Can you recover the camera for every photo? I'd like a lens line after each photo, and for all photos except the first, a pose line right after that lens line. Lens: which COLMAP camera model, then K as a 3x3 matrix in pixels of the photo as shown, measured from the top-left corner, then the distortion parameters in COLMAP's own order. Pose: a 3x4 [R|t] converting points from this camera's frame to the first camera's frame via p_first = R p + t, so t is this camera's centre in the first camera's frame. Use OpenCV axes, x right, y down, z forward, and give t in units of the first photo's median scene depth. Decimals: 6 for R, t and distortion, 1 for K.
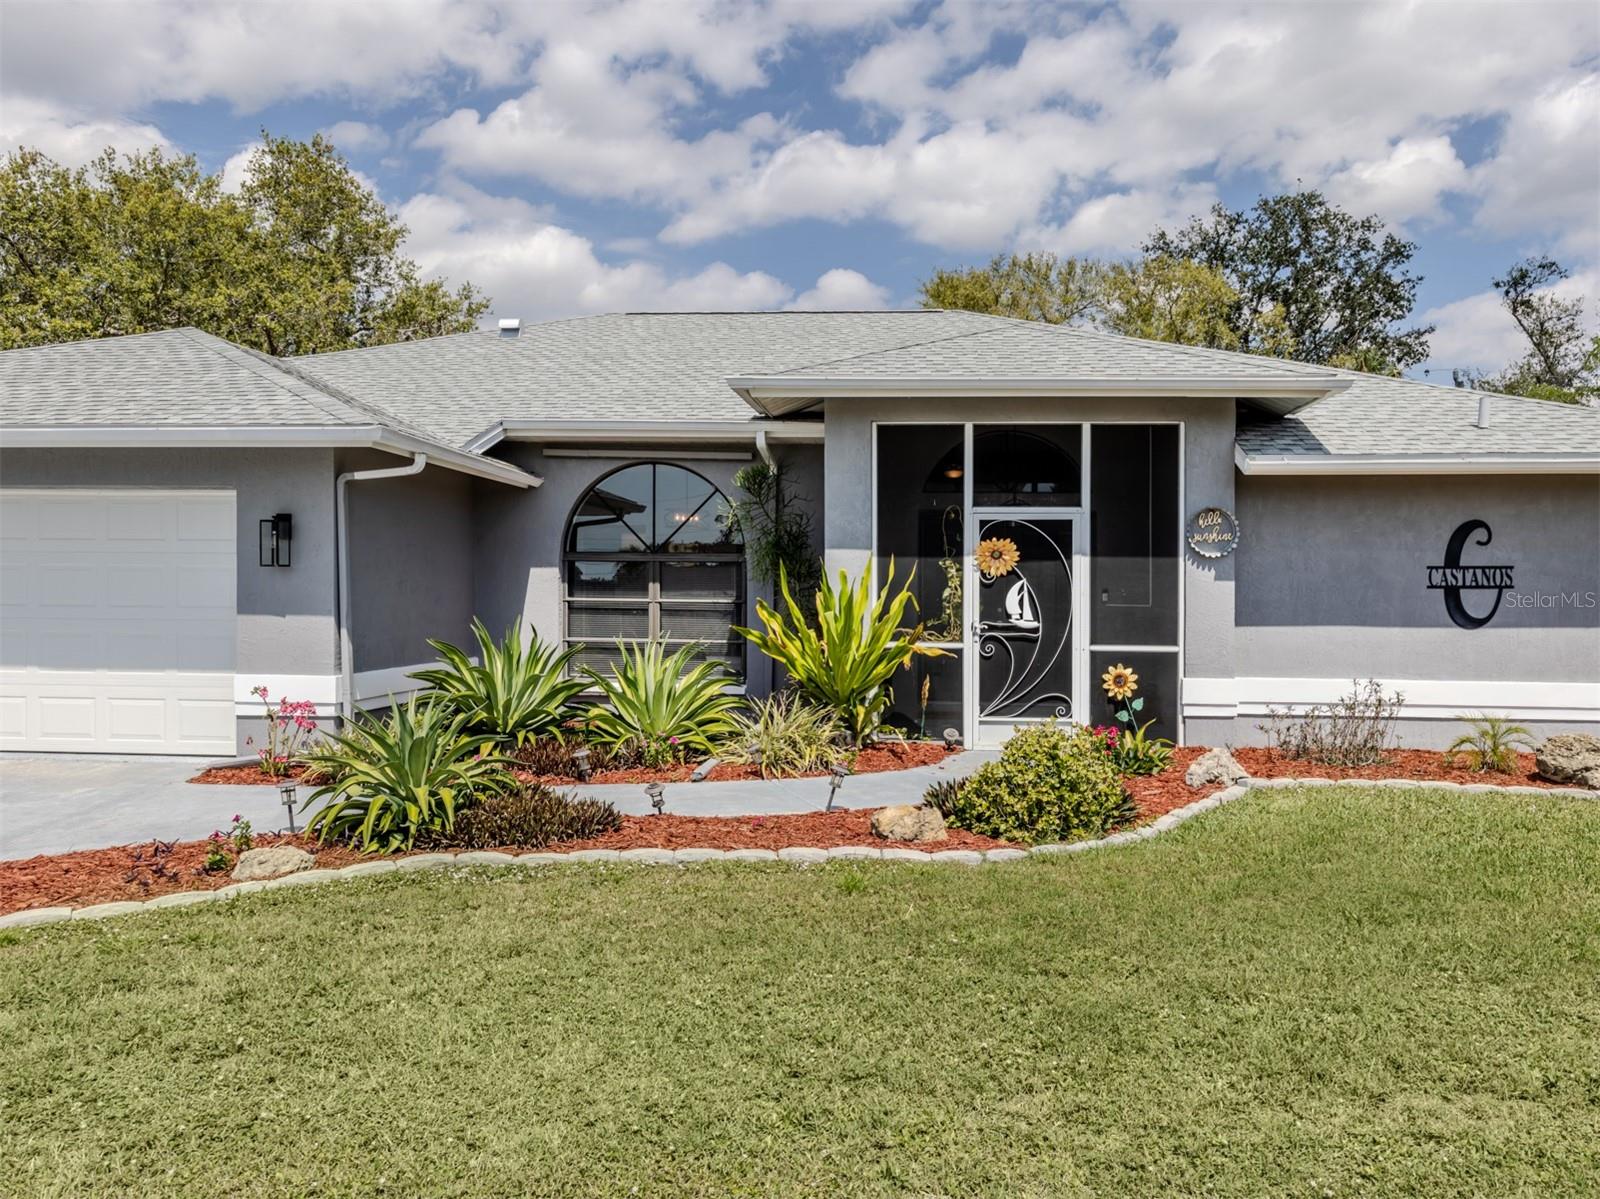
lens RADIAL K [[1305.3, 0, 800.0], [0, 1305.3, 599.5], [0, 0, 1]] dist [0.003357, 0.003501]
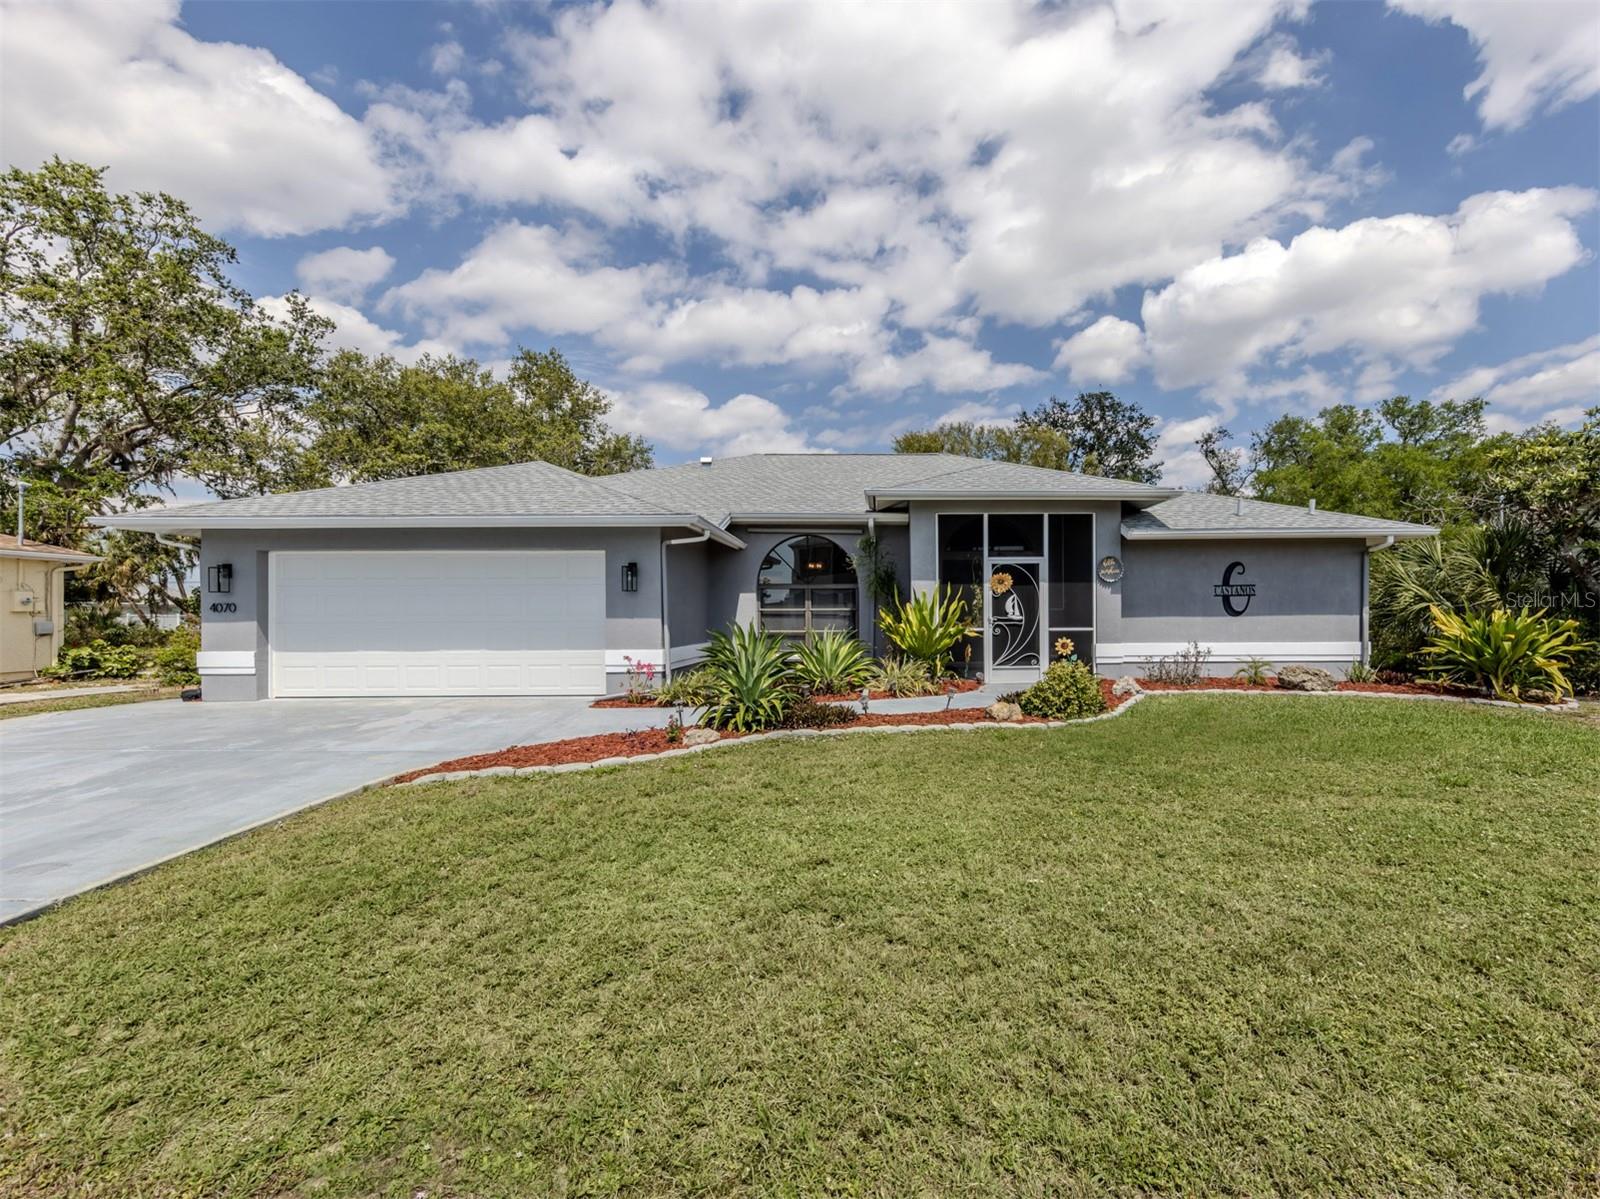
lens RADIAL K [[822.7, 0, 800.0], [0, 822.7, 599.5], [0, 0, 1]] dist [0.002670, 0.000345]
pose [[0.994267, -0.011666, 0.106291, -0.274462], [0.015410, 0.999287, -0.034467, 0.029229], [-0.105814, 0.035907, 0.993737, -0.174052]]
